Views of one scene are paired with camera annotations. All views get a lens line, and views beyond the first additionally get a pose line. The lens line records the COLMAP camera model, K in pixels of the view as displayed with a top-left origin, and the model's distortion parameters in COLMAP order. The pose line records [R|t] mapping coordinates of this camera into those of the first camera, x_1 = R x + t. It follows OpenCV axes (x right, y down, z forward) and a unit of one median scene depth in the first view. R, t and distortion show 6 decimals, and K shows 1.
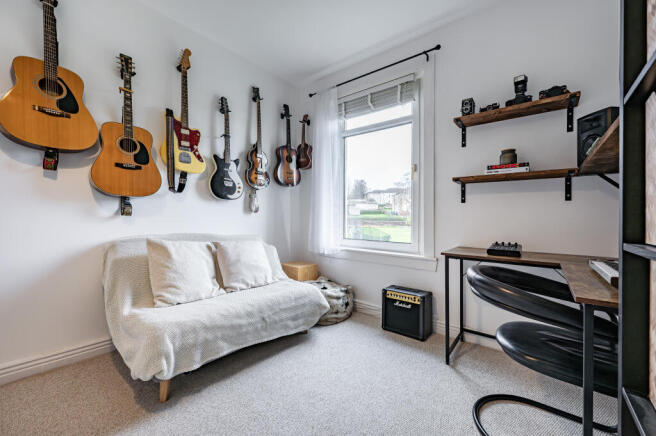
lens RADIAL K [[262.9, 0, 327.5], [0, 262.9, 222.6], [0, 0, 1]] dist [0.000266, -0.000090]
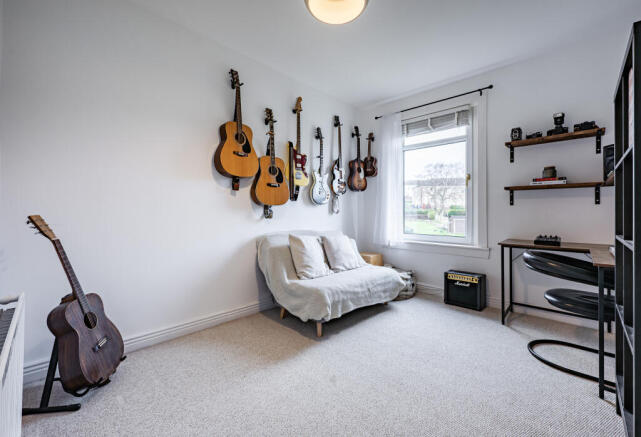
lens RADIAL K [[269.1, 0, 320.5], [0, 269.1, 218.5], [0, 0, 1]] dist [0.000435, 0.000331]
pose [[0.996453, -0.010265, -0.083518, -0.334929], [0.010715, 0.999930, 0.004932, -0.029018], [0.083462, -0.005810, 0.996494, -0.430668]]
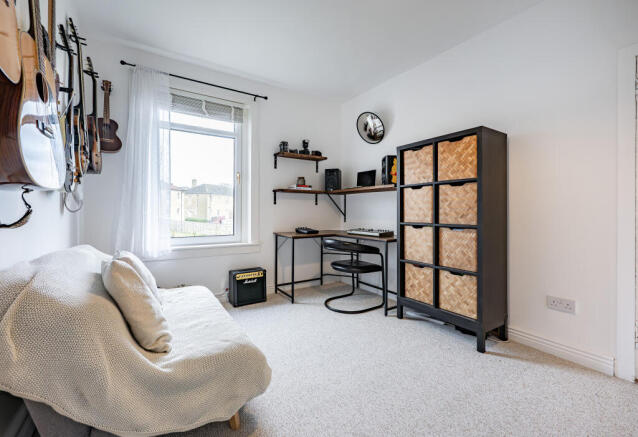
lens RADIAL K [[271.4, 0, 308.8], [0, 271.4, 212.0], [0, 0, 1]] dist [-0.000690, -0.000022]
pose [[0.312307, -0.016653, 0.949835, -1.003620], [0.020376, 0.999734, 0.010828, -0.045849], [-0.949763, 0.015972, 0.312563, 0.327344]]
